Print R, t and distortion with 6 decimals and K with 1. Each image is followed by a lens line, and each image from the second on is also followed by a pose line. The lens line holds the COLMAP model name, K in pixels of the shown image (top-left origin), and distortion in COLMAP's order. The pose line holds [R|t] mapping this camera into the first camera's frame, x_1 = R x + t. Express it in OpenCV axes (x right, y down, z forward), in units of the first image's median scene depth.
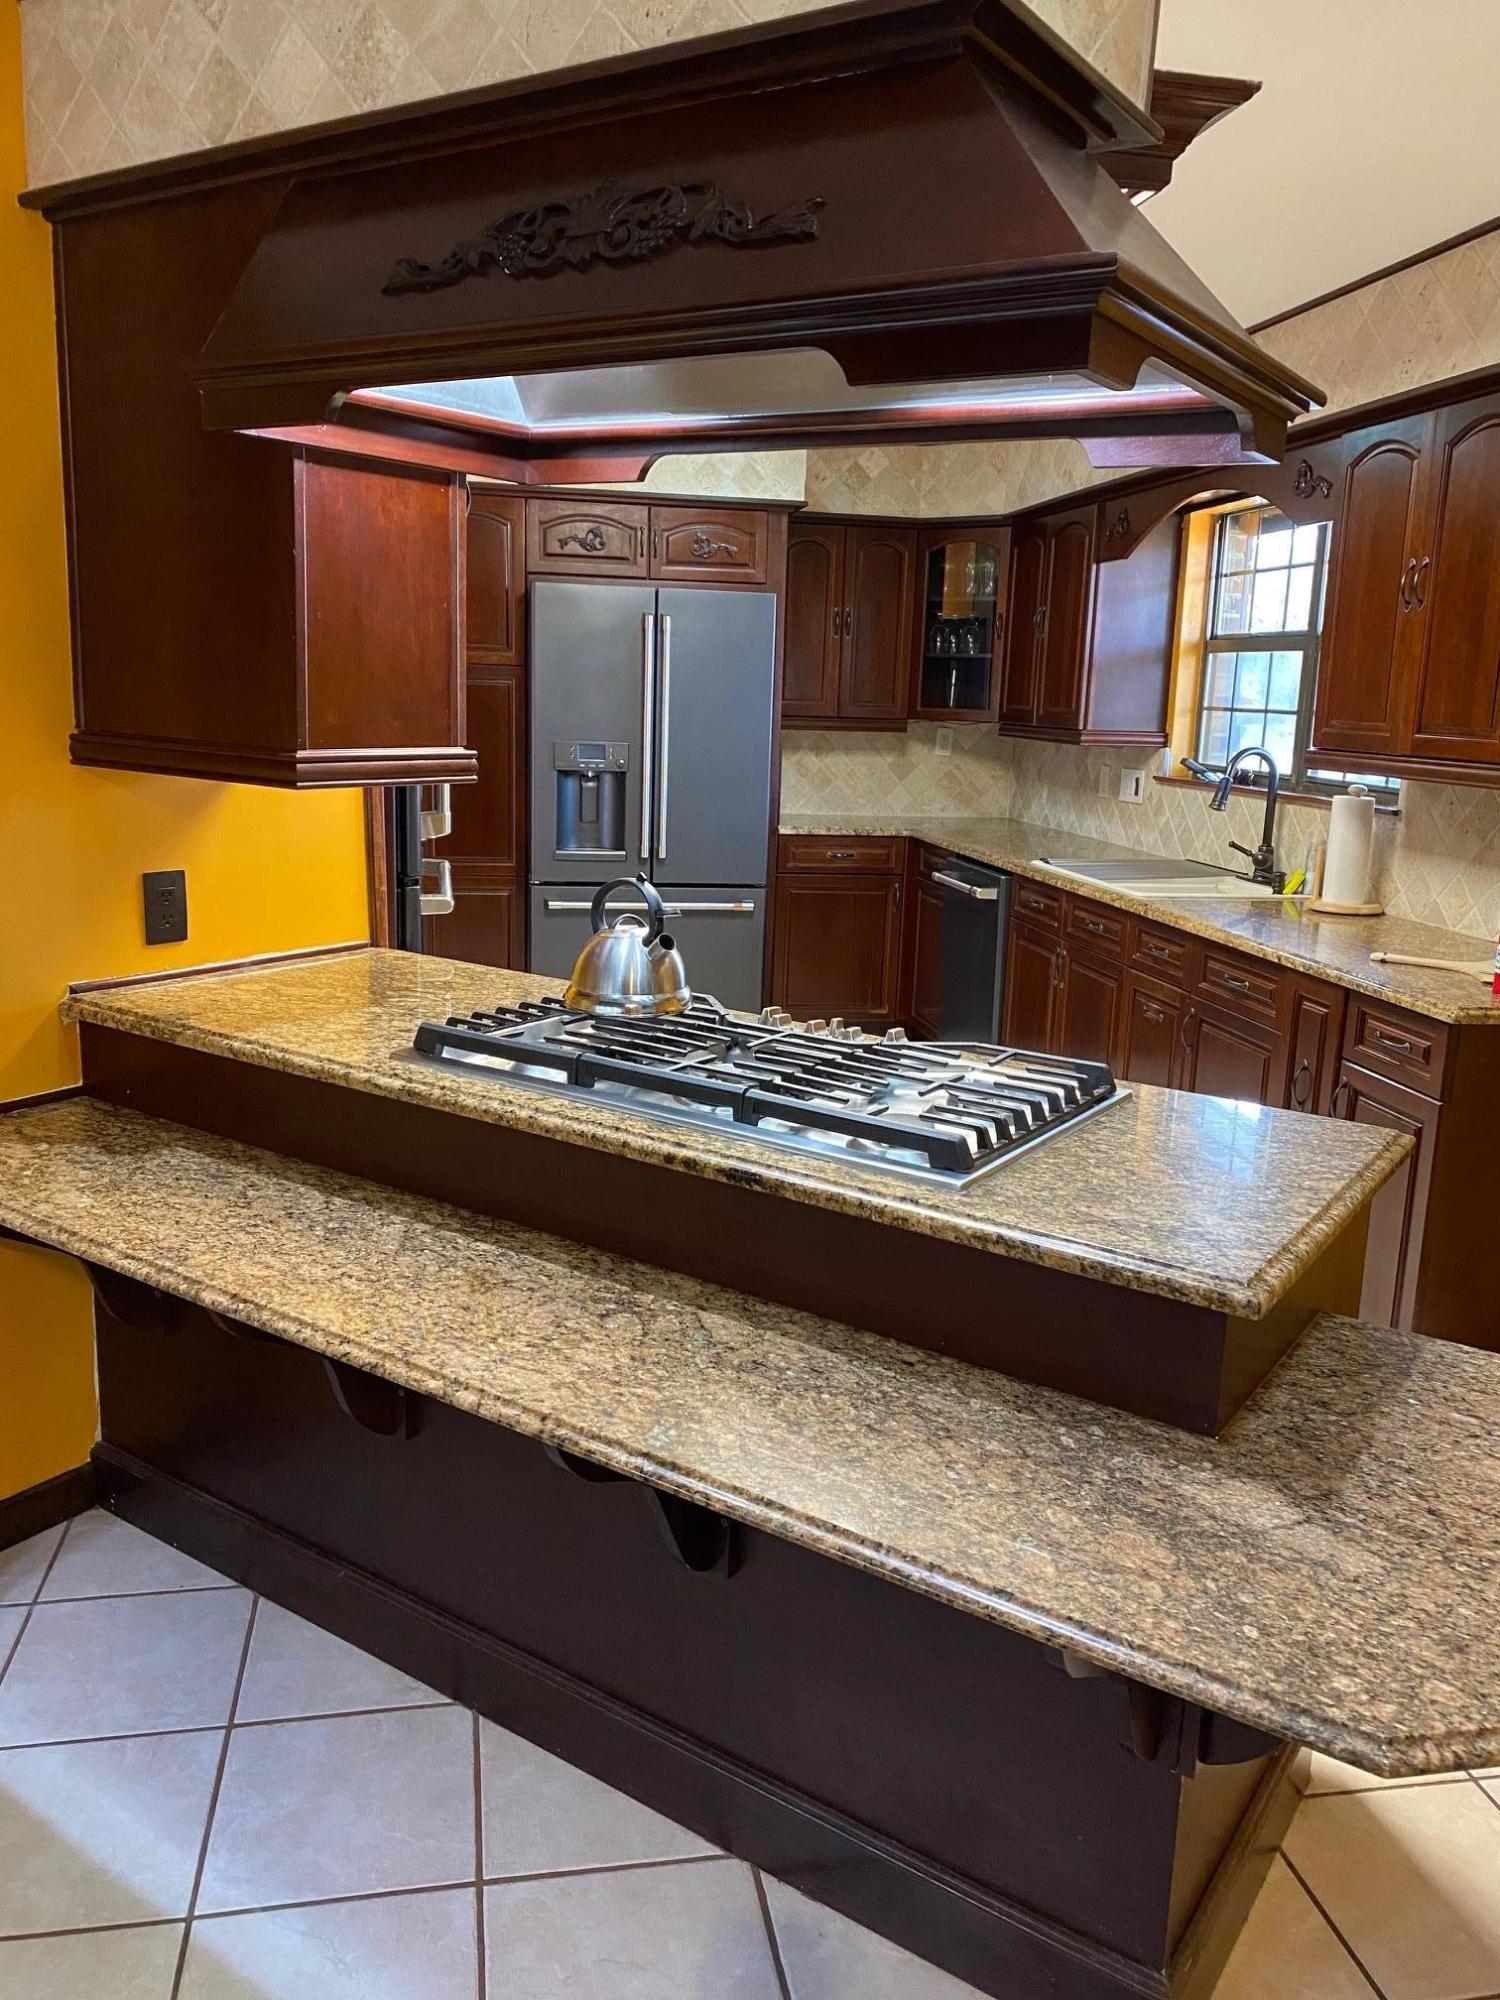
lens RADIAL K [[1499.4, 0, 741.3], [0, 1499.4, 1005.2], [0, 0, 1]] dist [0.043692, -0.070784]
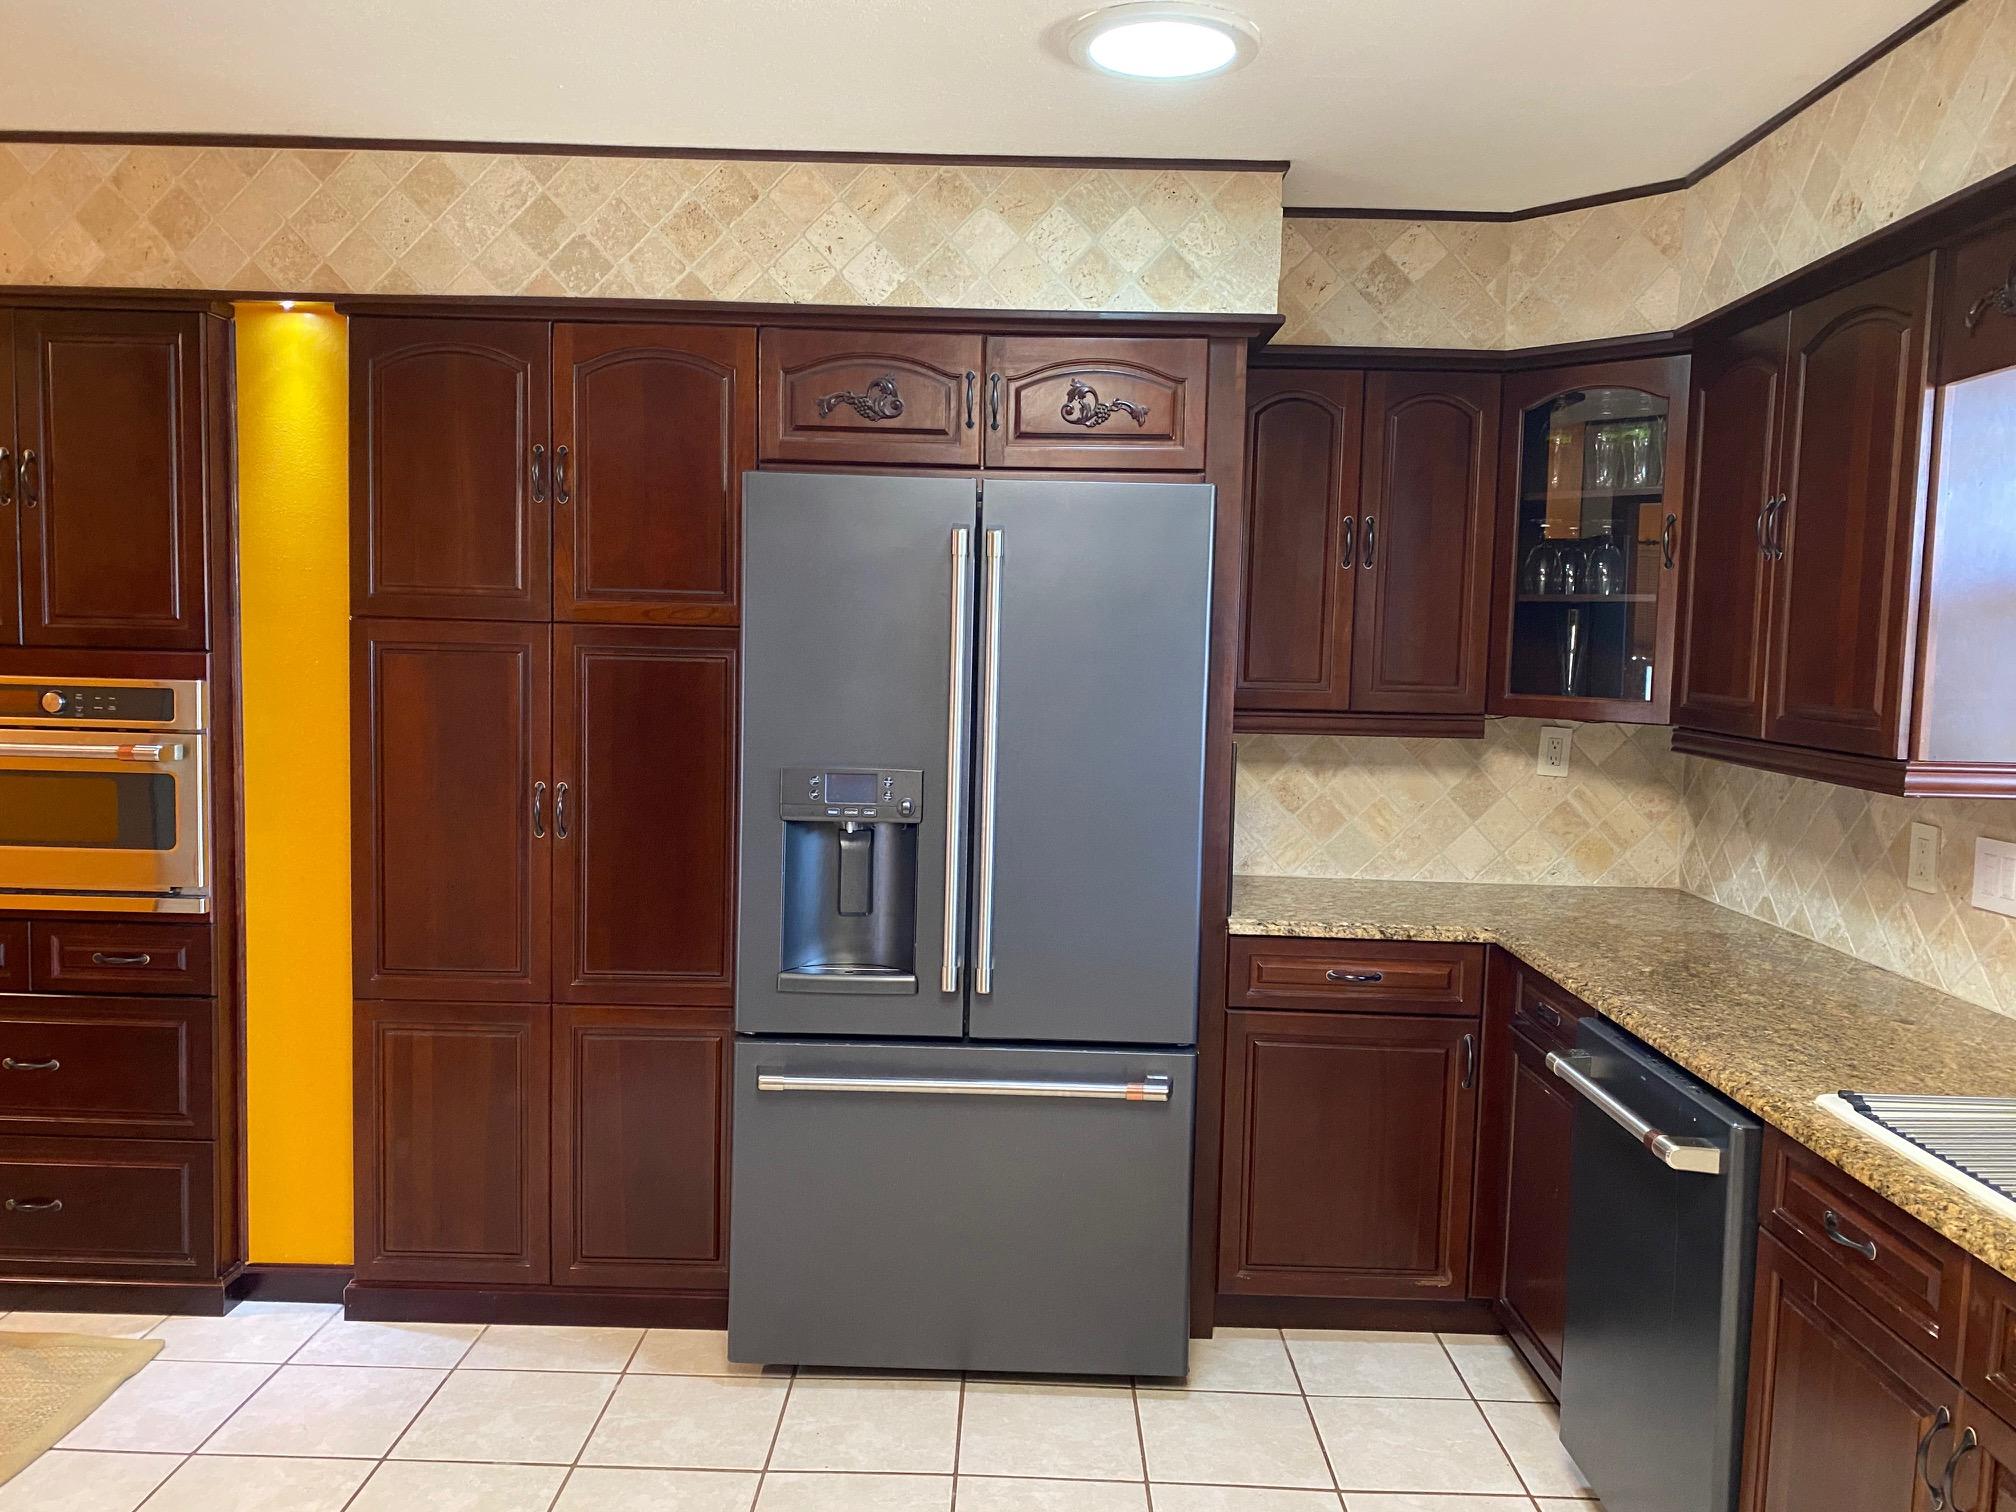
lens RADIAL K [[1511.4, 0, 1015.3], [0, 1511.4, 747.9], [0, 0, 1]] dist [0.043692, -0.070784]
pose [[0.981954, 0.007540, -0.188971, 0.050917], [-0.033449, 0.990377, -0.134292, -0.105399], [0.186140, 0.138189, 0.972757, 0.465929]]
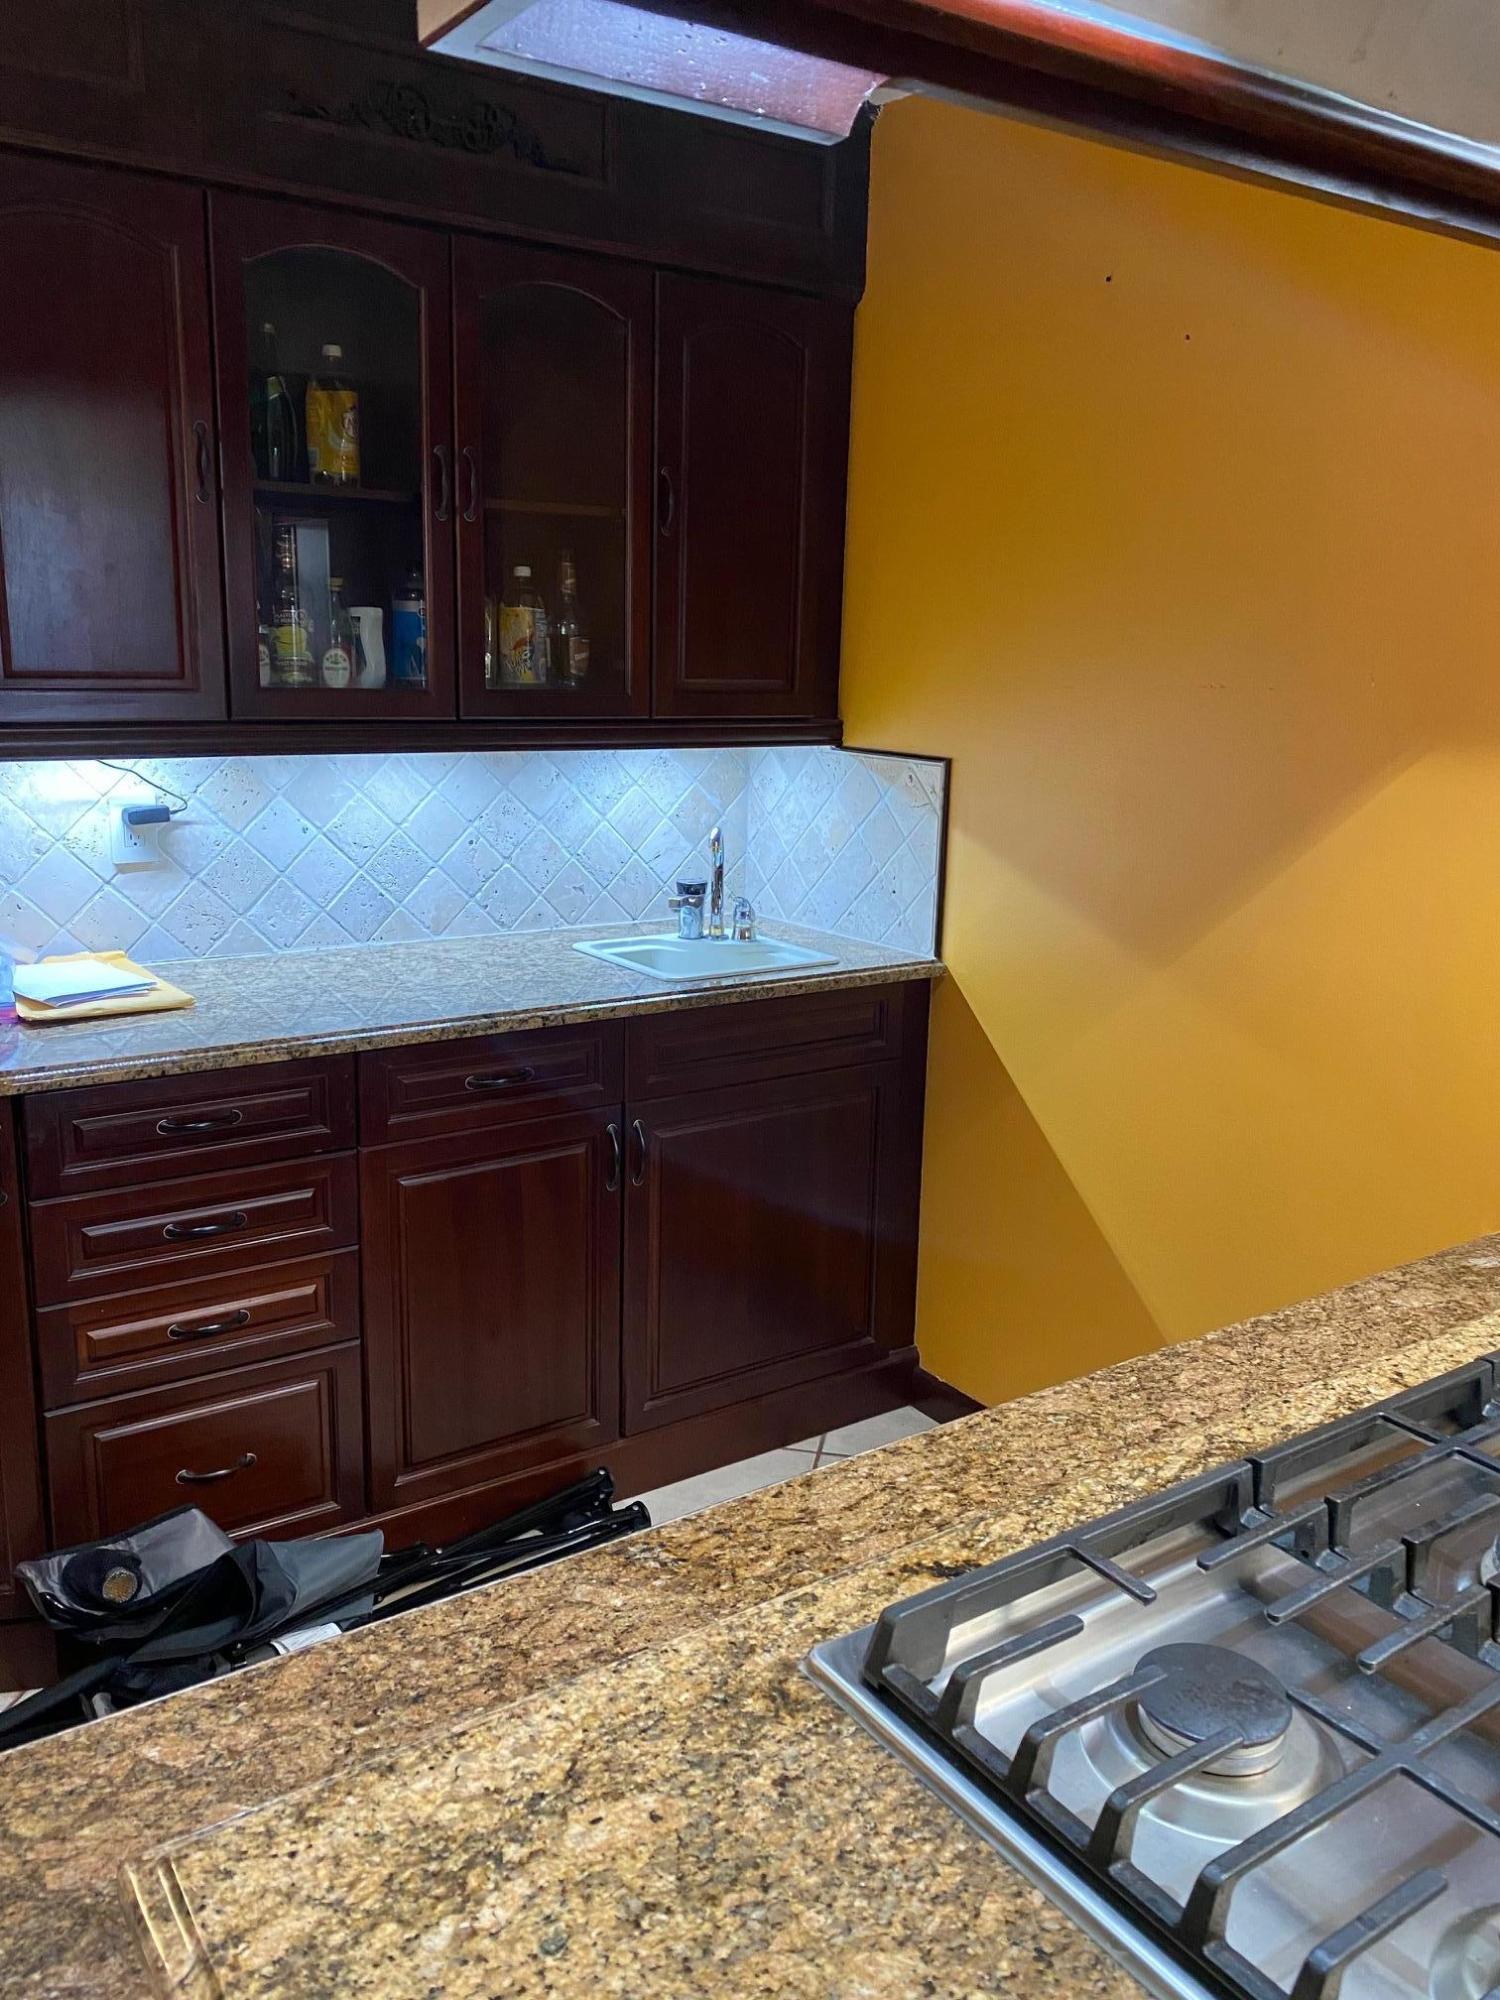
lens RADIAL K [[1499.4, 0, 741.3], [0, 1499.4, 1005.2], [0, 0, 1]] dist [0.043692, -0.070784]
pose [[-0.360980, 0.167349, -0.917436, 0.157871], [-0.228226, 0.938000, 0.260899, -0.056806], [0.904216, 0.303562, -0.300406, 0.293101]]
